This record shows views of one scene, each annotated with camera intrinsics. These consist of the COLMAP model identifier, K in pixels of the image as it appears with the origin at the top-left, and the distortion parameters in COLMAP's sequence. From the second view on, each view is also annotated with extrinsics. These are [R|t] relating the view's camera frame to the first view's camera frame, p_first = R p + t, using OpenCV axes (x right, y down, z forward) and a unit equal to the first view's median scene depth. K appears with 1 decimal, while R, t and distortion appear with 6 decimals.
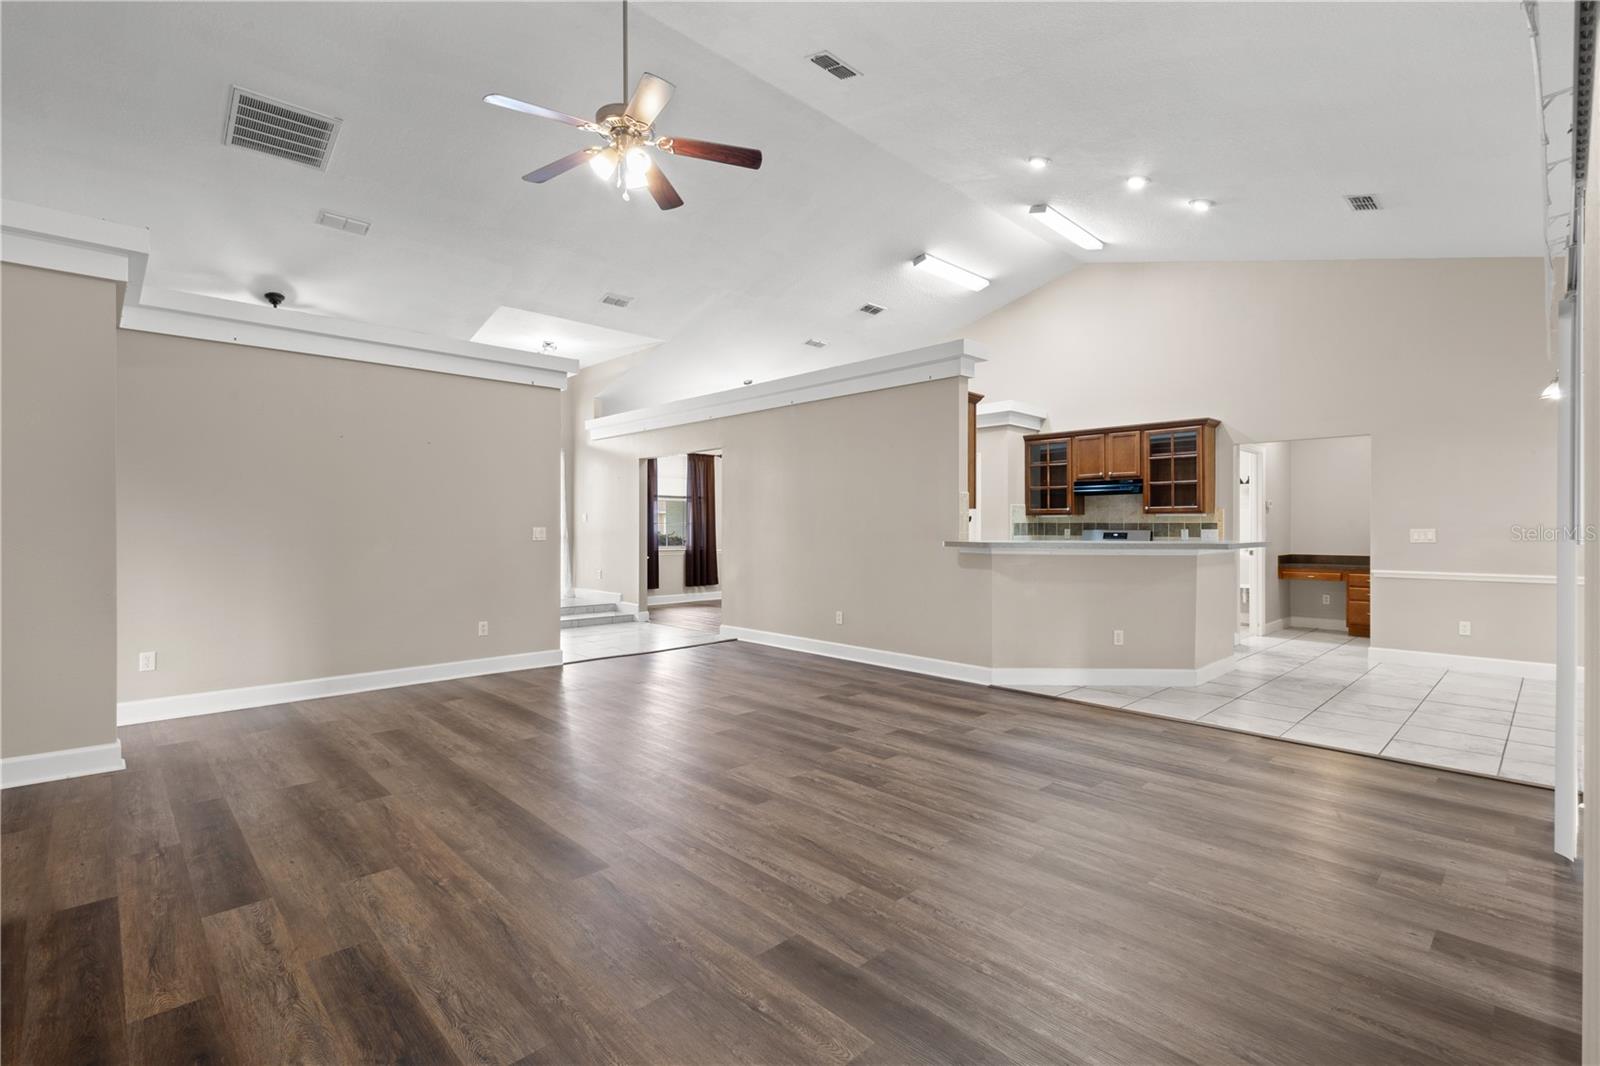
lens RADIAL K [[729.7, 0, 795.3], [0, 729.7, 528.9], [0, 0, 1]] dist [0.001250, -0.000135]
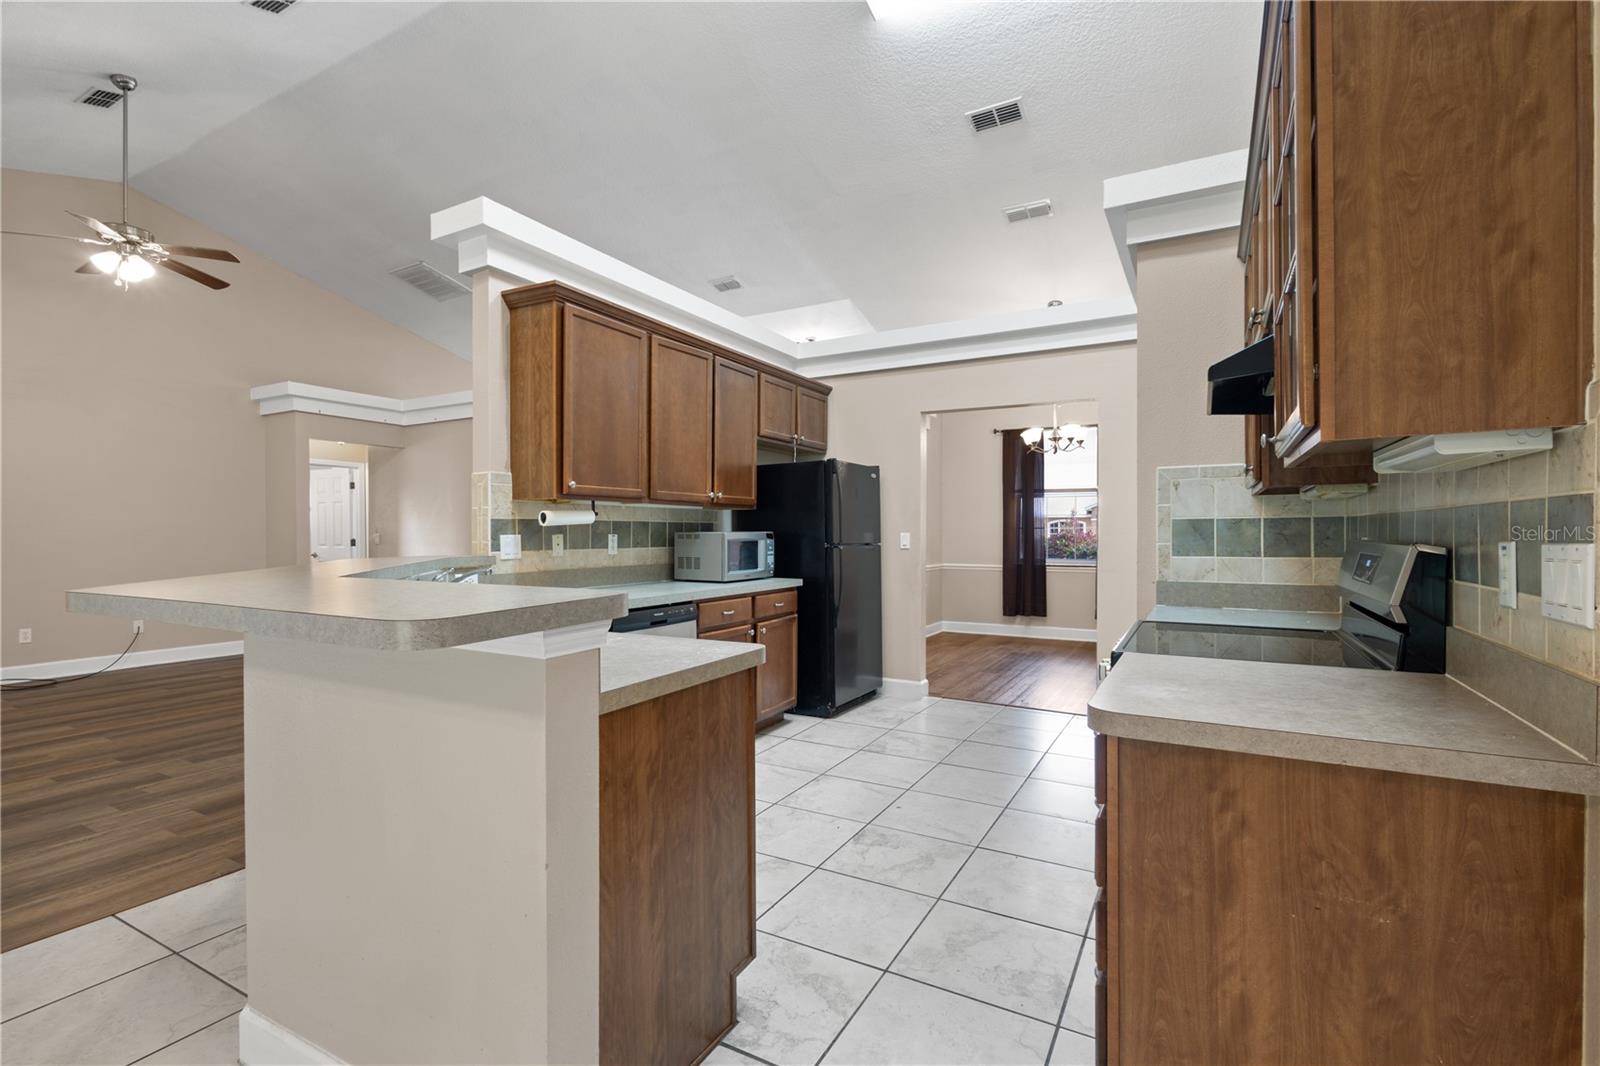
lens RADIAL K [[729.4, 0, 800.3], [0, 729.4, 538.8], [0, 0, 1]] dist [0.006326, -0.000869]
pose [[0.292757, 0.006358, -0.956166, 0.440133], [0.000102, 0.999978, 0.006681, -0.000916], [0.956187, -0.002053, 0.292750, 0.551271]]
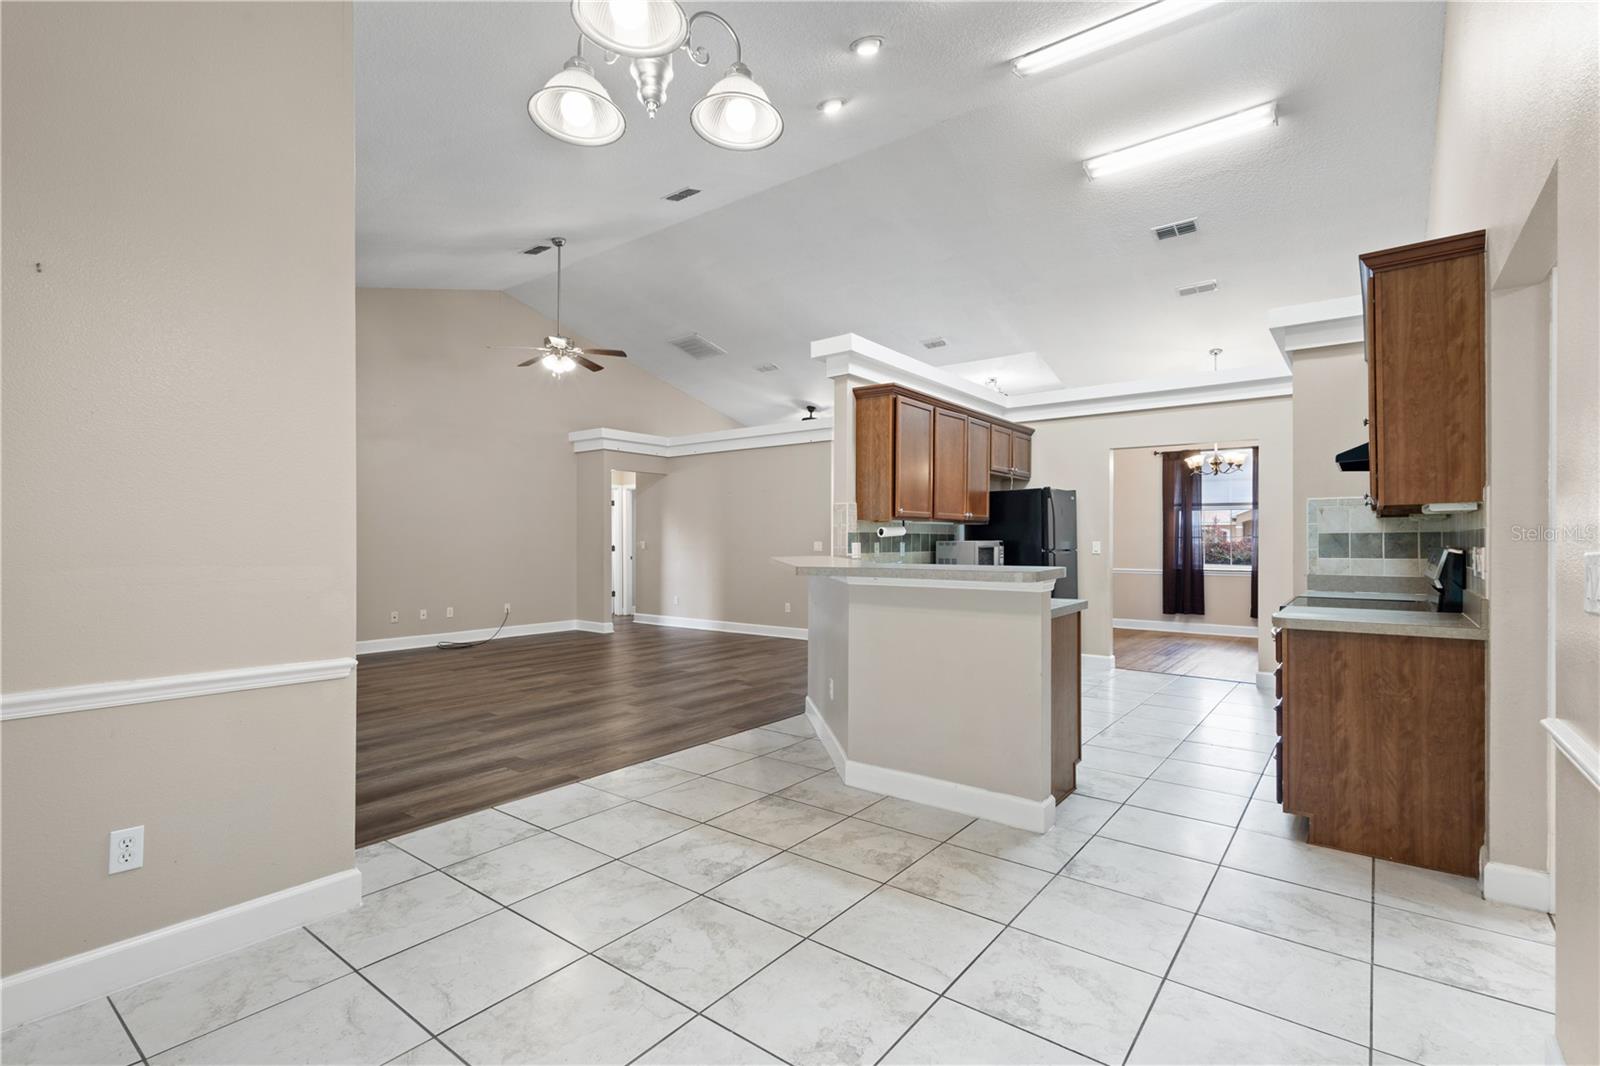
lens RADIAL K [[738.7, 0, 803.6], [0, 738.7, 541.0], [0, 0, 1]] dist [0.005570, 0.000391]
pose [[0.150006, -0.000633, -0.988685, 0.583648], [-0.001512, 0.999998, -0.000869, -0.001213], [0.988684, 0.001625, 0.150005, 0.419433]]
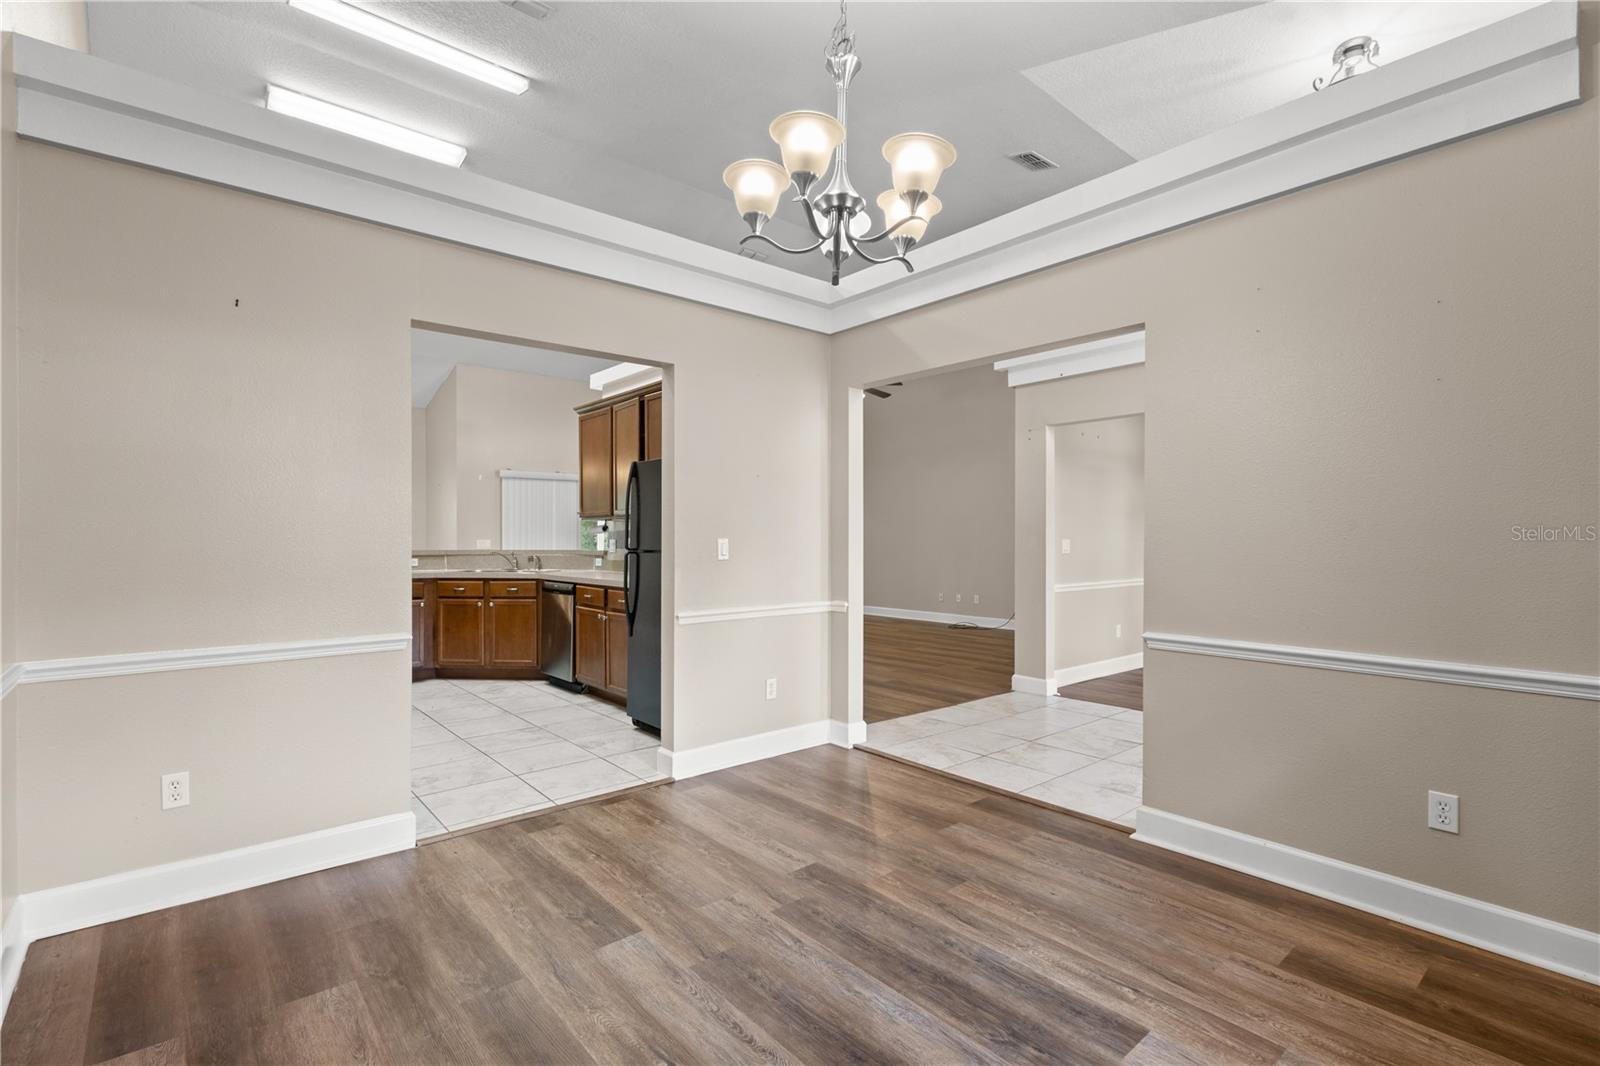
lens RADIAL K [[729.4, 0, 800.3], [0, 729.4, 538.8], [0, 0, 1]] dist [0.006326, -0.000869]
pose [[-0.998841, -0.001020, 0.048123, -0.057341], [-0.000991, 0.999999, 0.000631, -0.001712], [-0.048123, 0.000583, -0.998841, 1.085316]]
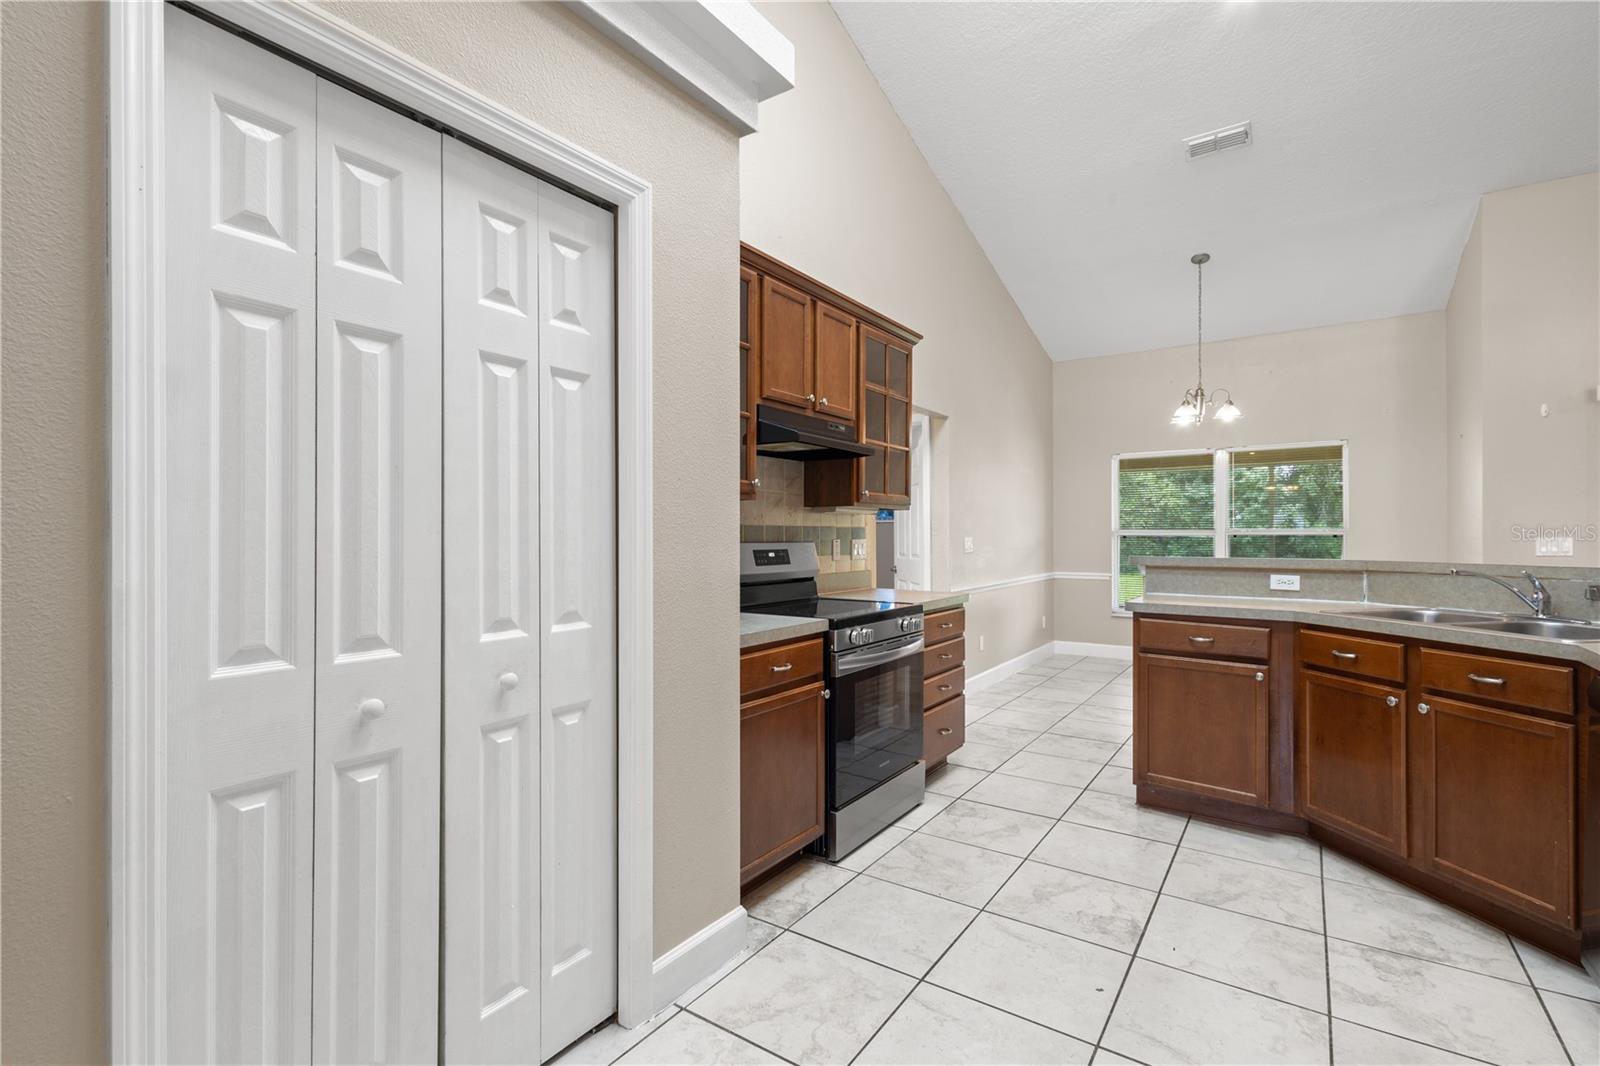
lens RADIAL K [[729.4, 0, 800.3], [0, 729.4, 538.8], [0, 0, 1]] dist [0.006326, -0.000869]
pose [[-0.202380, -0.005973, 0.979289, 0.029451], [0.002772, 0.999974, 0.006672, -0.002500], [-0.979303, 0.004065, -0.202358, 0.772809]]
